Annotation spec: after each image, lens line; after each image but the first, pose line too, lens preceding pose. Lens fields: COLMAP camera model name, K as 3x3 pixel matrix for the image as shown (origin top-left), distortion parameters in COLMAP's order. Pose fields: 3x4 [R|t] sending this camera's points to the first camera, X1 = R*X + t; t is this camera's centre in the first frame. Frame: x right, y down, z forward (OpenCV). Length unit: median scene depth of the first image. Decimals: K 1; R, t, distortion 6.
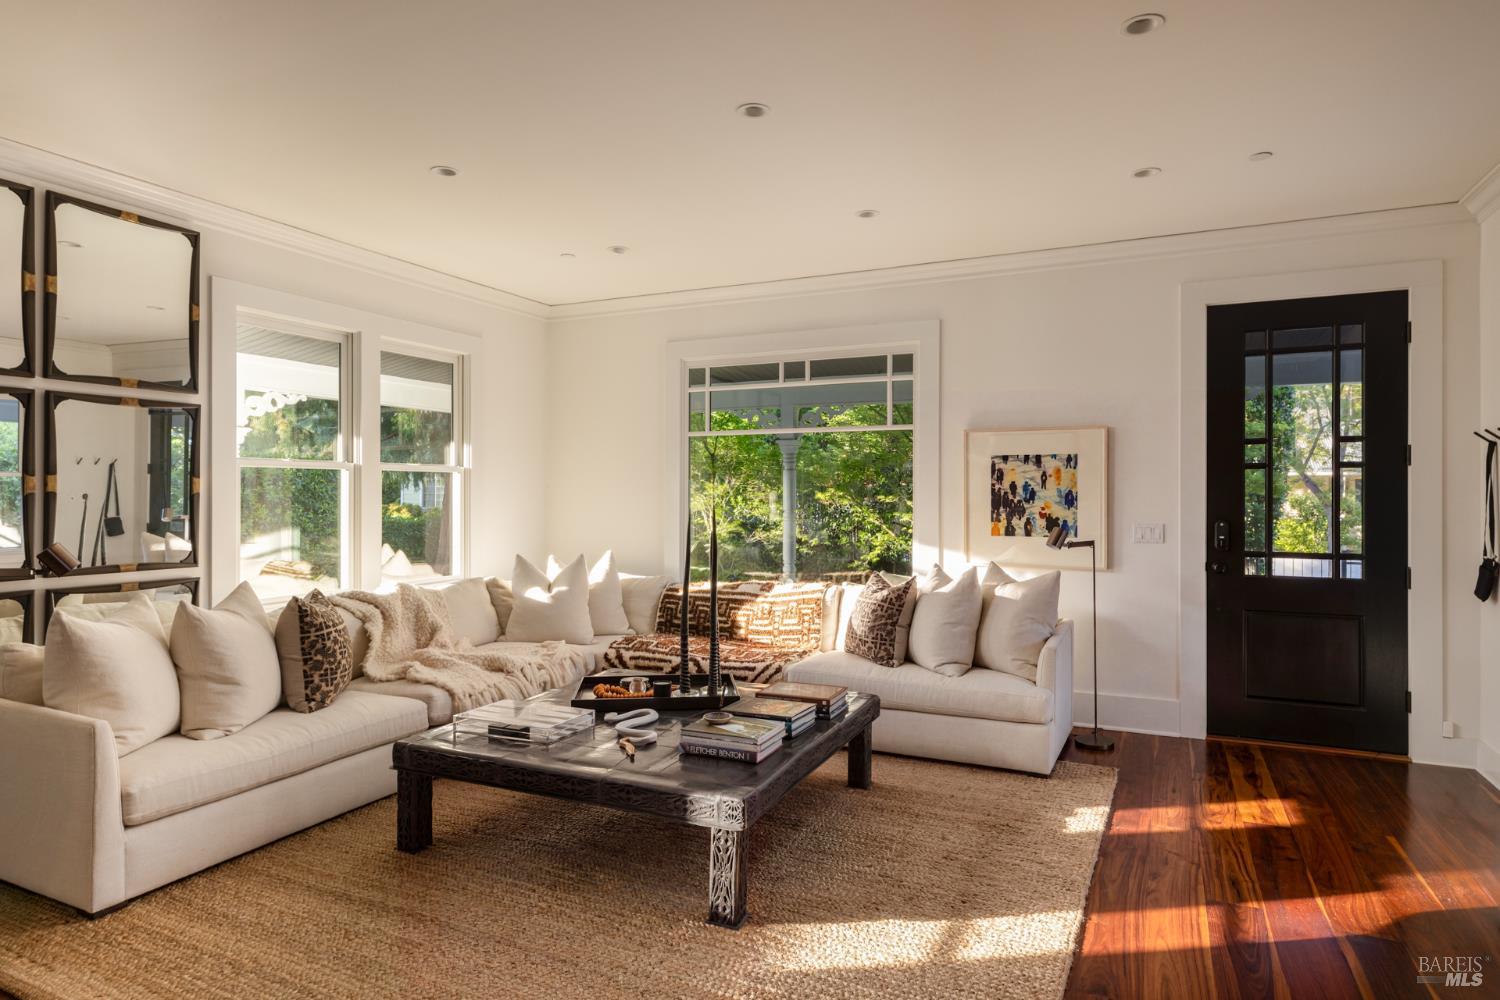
lens RADIAL K [[849.2, 0, 751.9], [0, 849.2, 479.3], [0, 0, 1]] dist [0.000291, 0.001342]
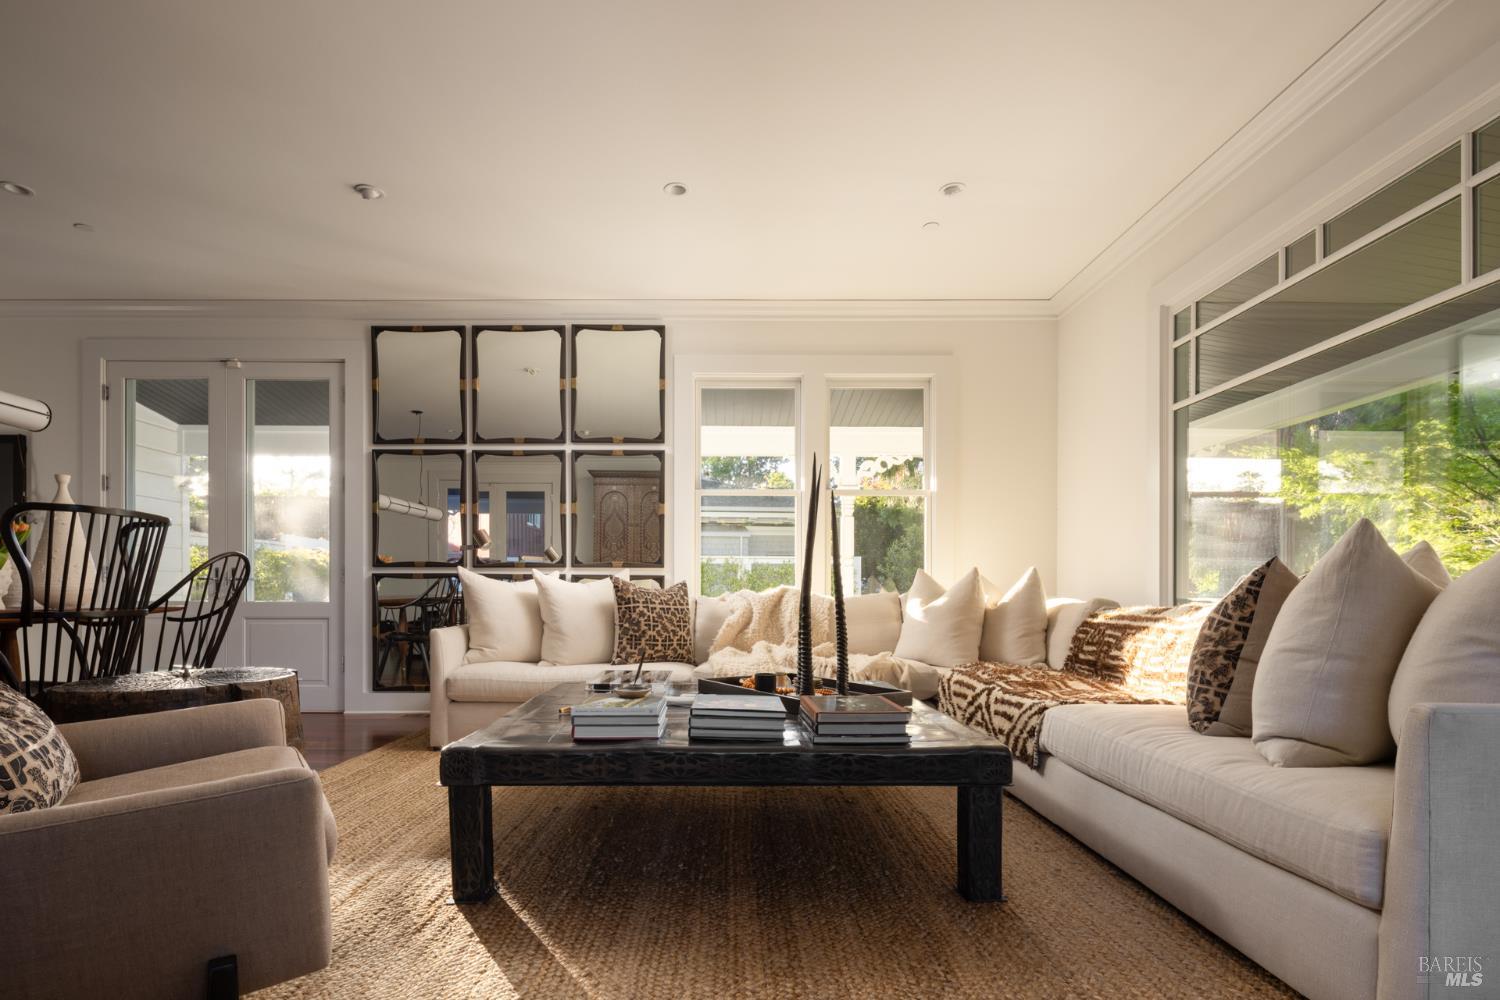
lens RADIAL K [[738.6, 0, 747.0], [0, 738.6, 601.4], [0, 0, 1]] dist [-0.000200, 0.000027]
pose [[0.433174, 0.006903, -0.901284, 0.456968], [0.011523, 0.999847, 0.013196, 0.133722], [0.901237, -0.016101, 0.433028, 0.565672]]
